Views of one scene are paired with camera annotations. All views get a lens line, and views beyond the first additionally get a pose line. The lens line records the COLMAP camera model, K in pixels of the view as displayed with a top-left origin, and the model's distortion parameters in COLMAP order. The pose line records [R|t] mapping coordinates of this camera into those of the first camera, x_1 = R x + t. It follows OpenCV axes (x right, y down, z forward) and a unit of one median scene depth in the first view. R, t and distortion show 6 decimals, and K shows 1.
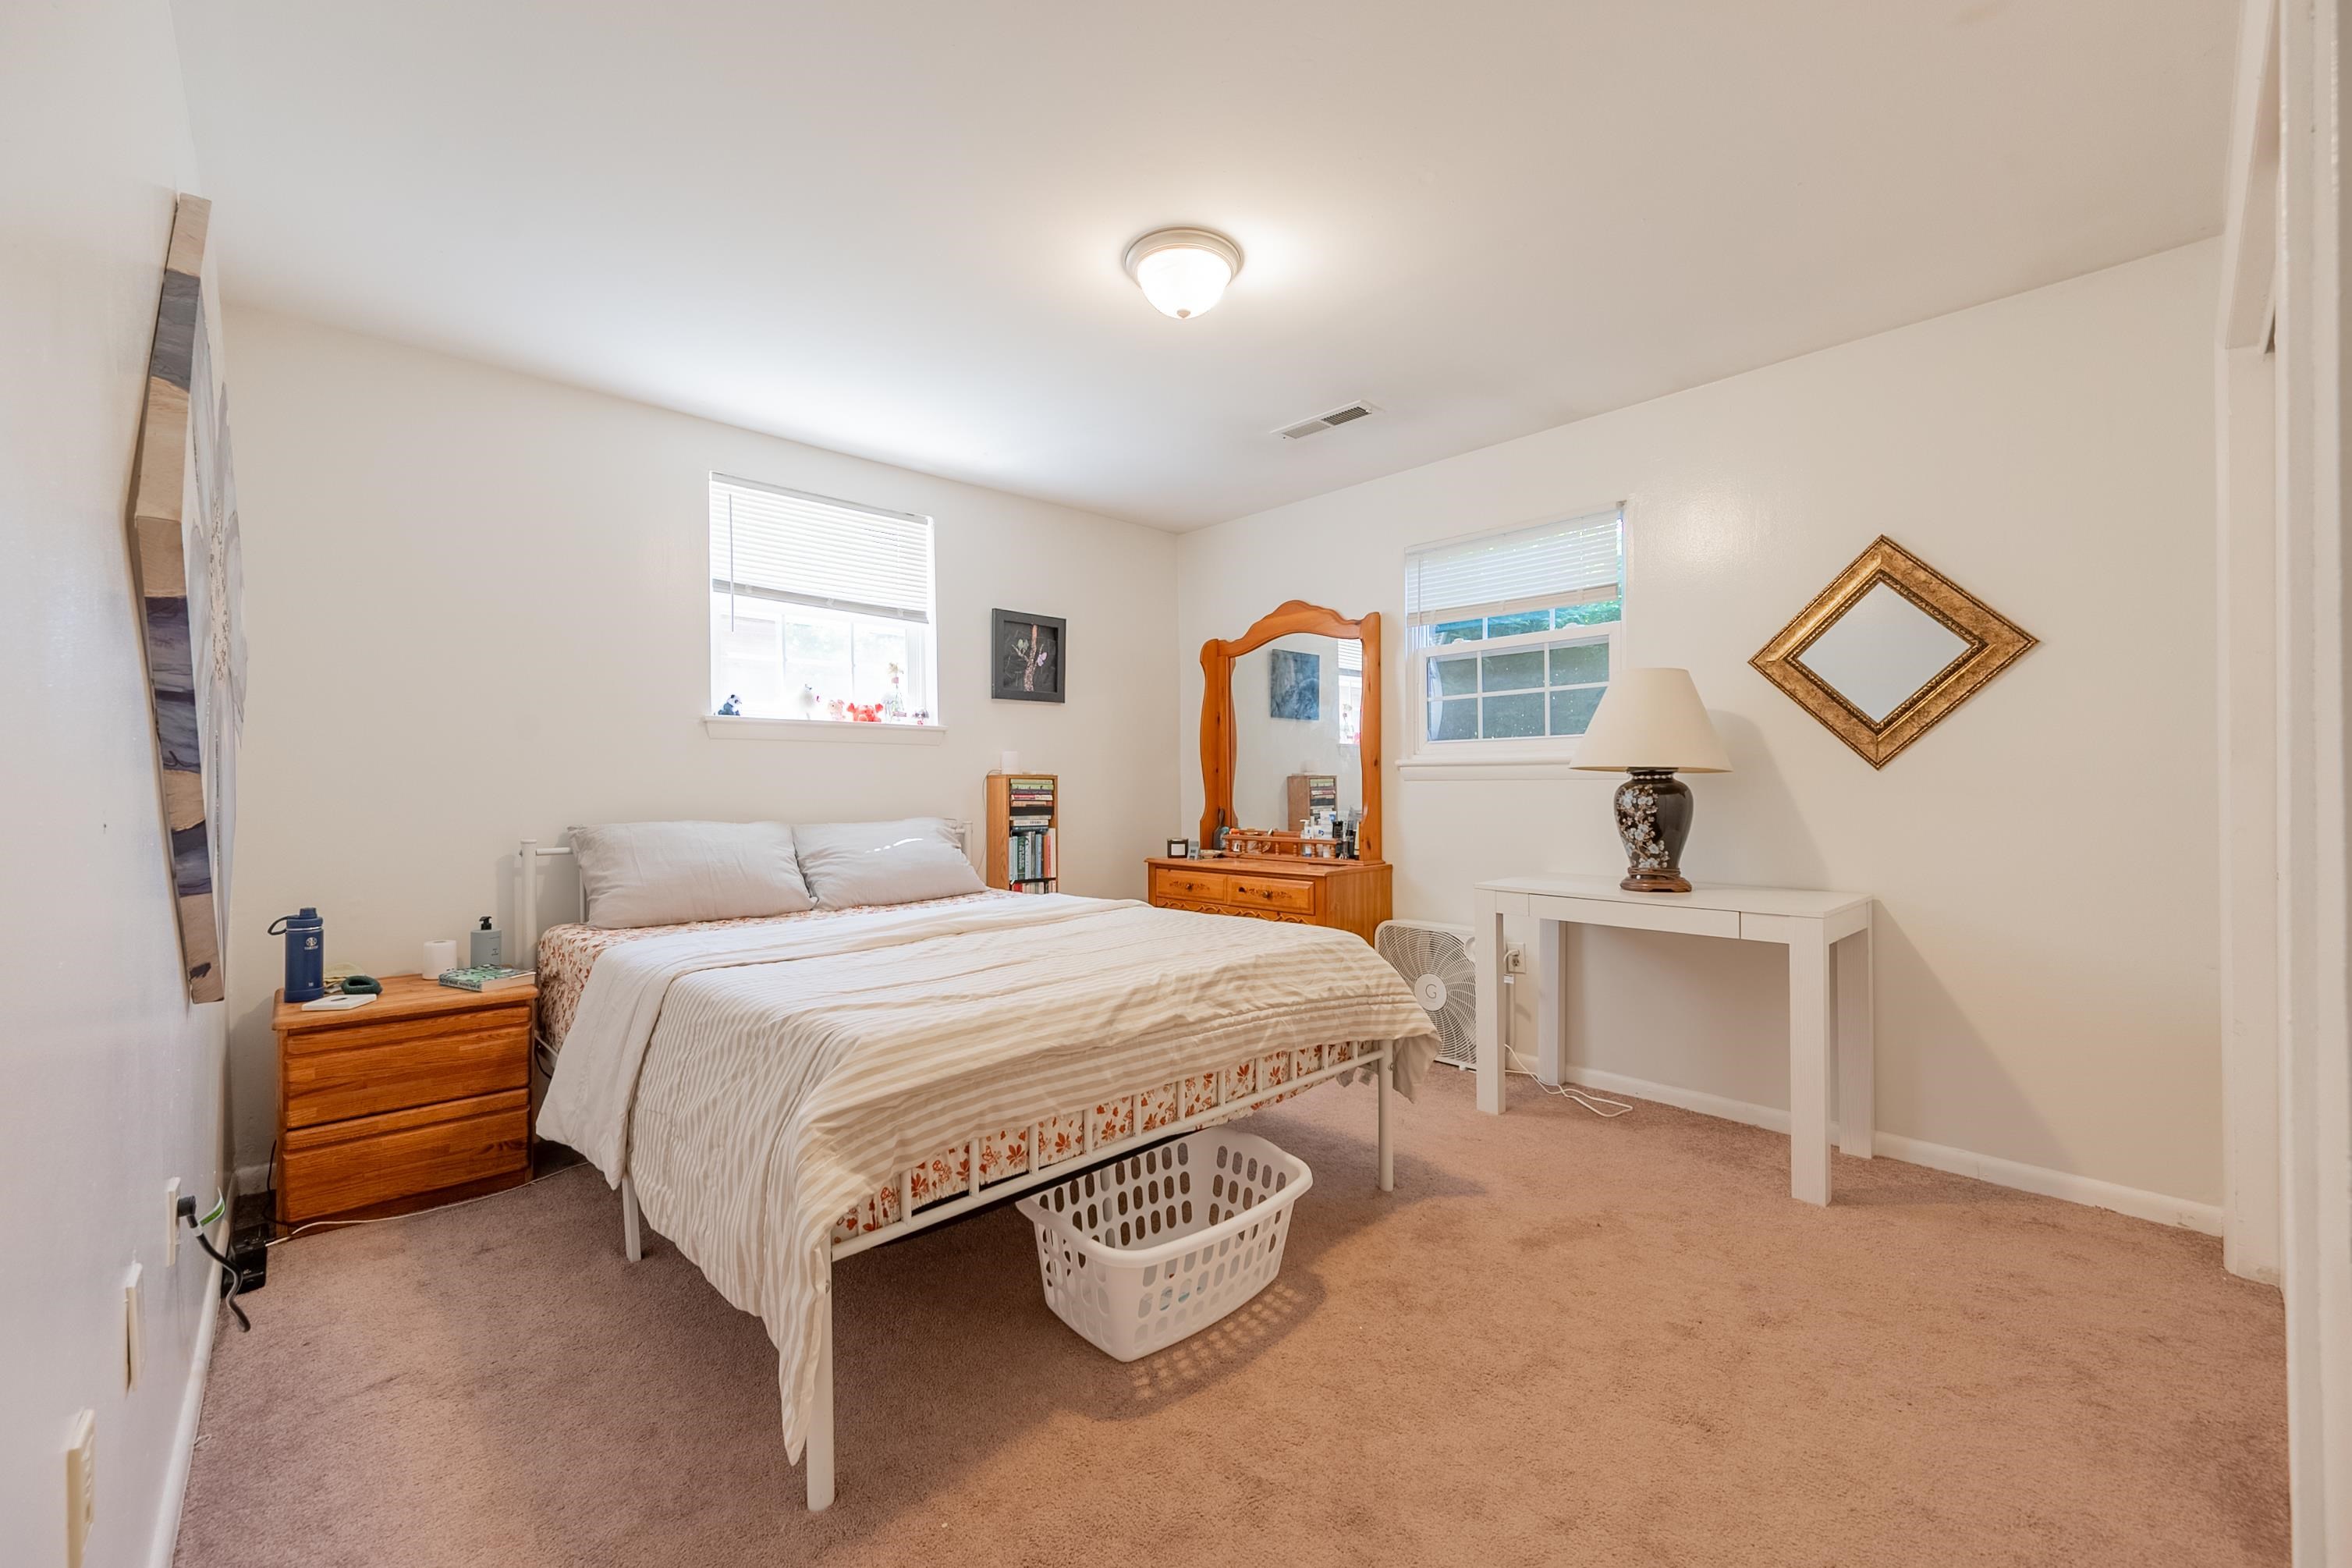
lens RADIAL K [[939.1, 0, 1186.3], [0, 939.1, 787.5], [0, 0, 1]] dist [0.002364, 0.000225]
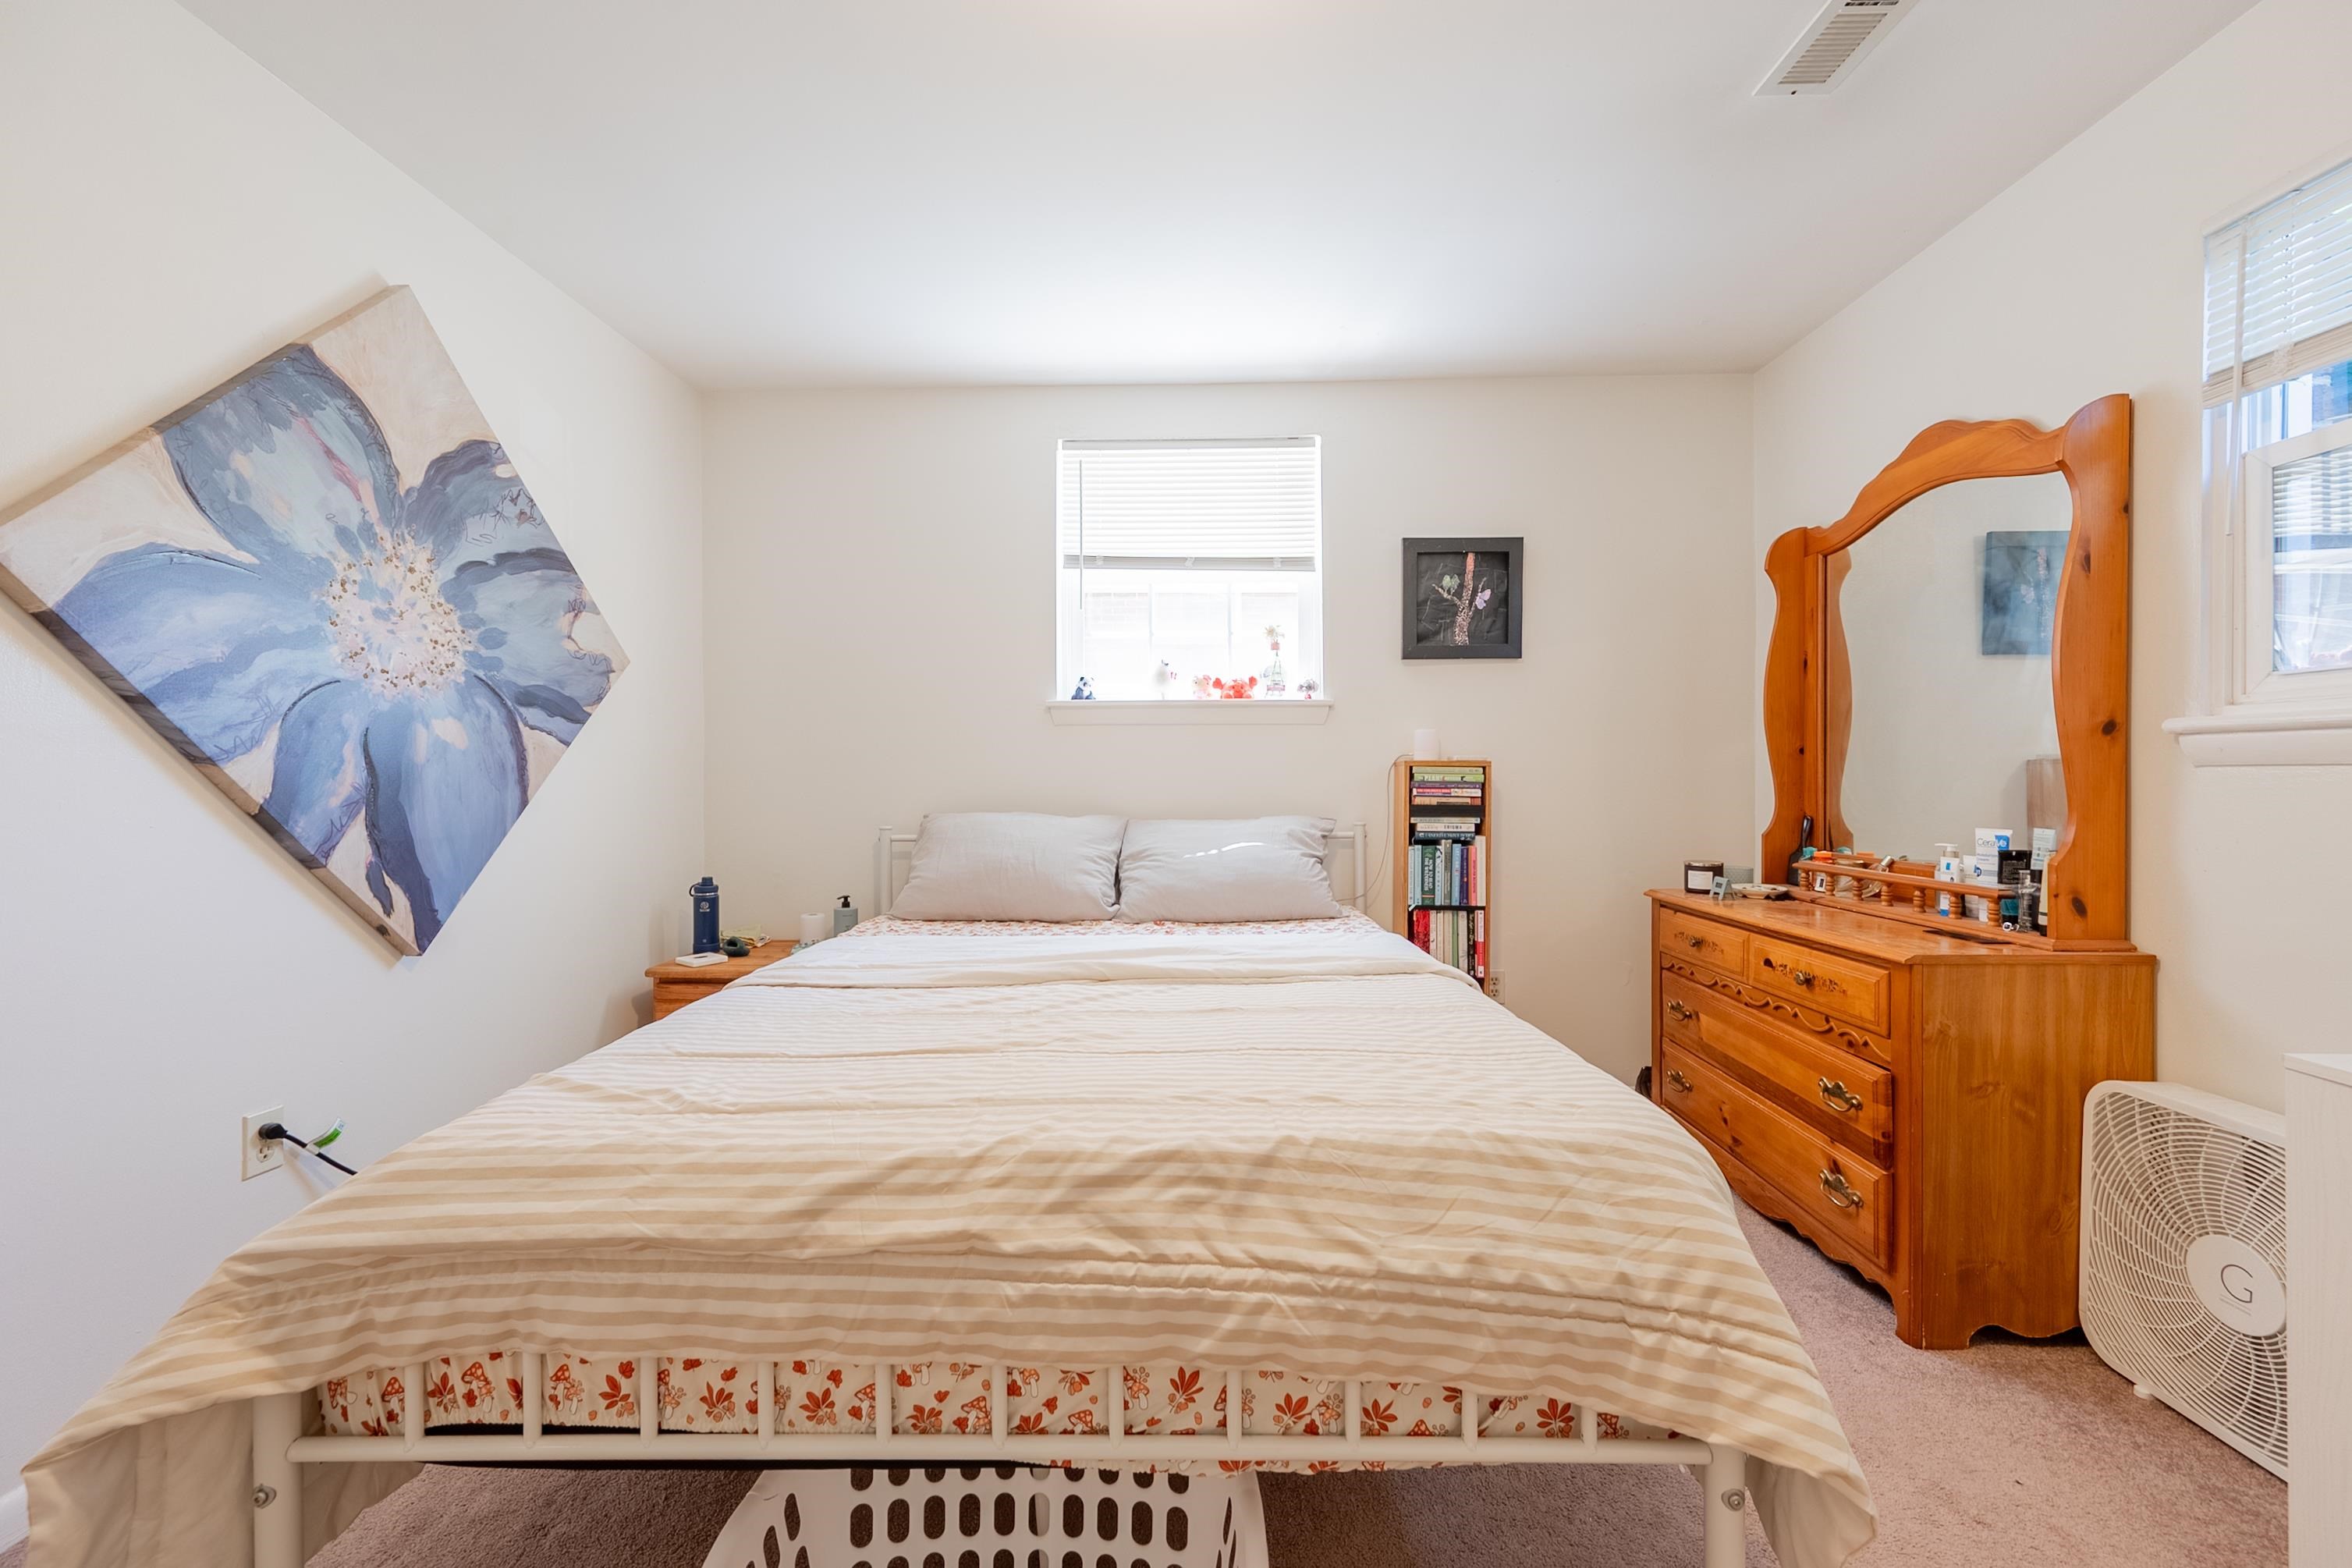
lens RADIAL K [[939.1, 0, 1186.3], [0, 939.1, 787.5], [0, 0, 1]] dist [0.002364, 0.000225]
pose [[0.702140, 0.011360, -0.711949, 0.232562], [-0.002569, 0.999907, 0.013421, -0.002575], [0.712035, -0.007594, 0.702103, 0.393437]]
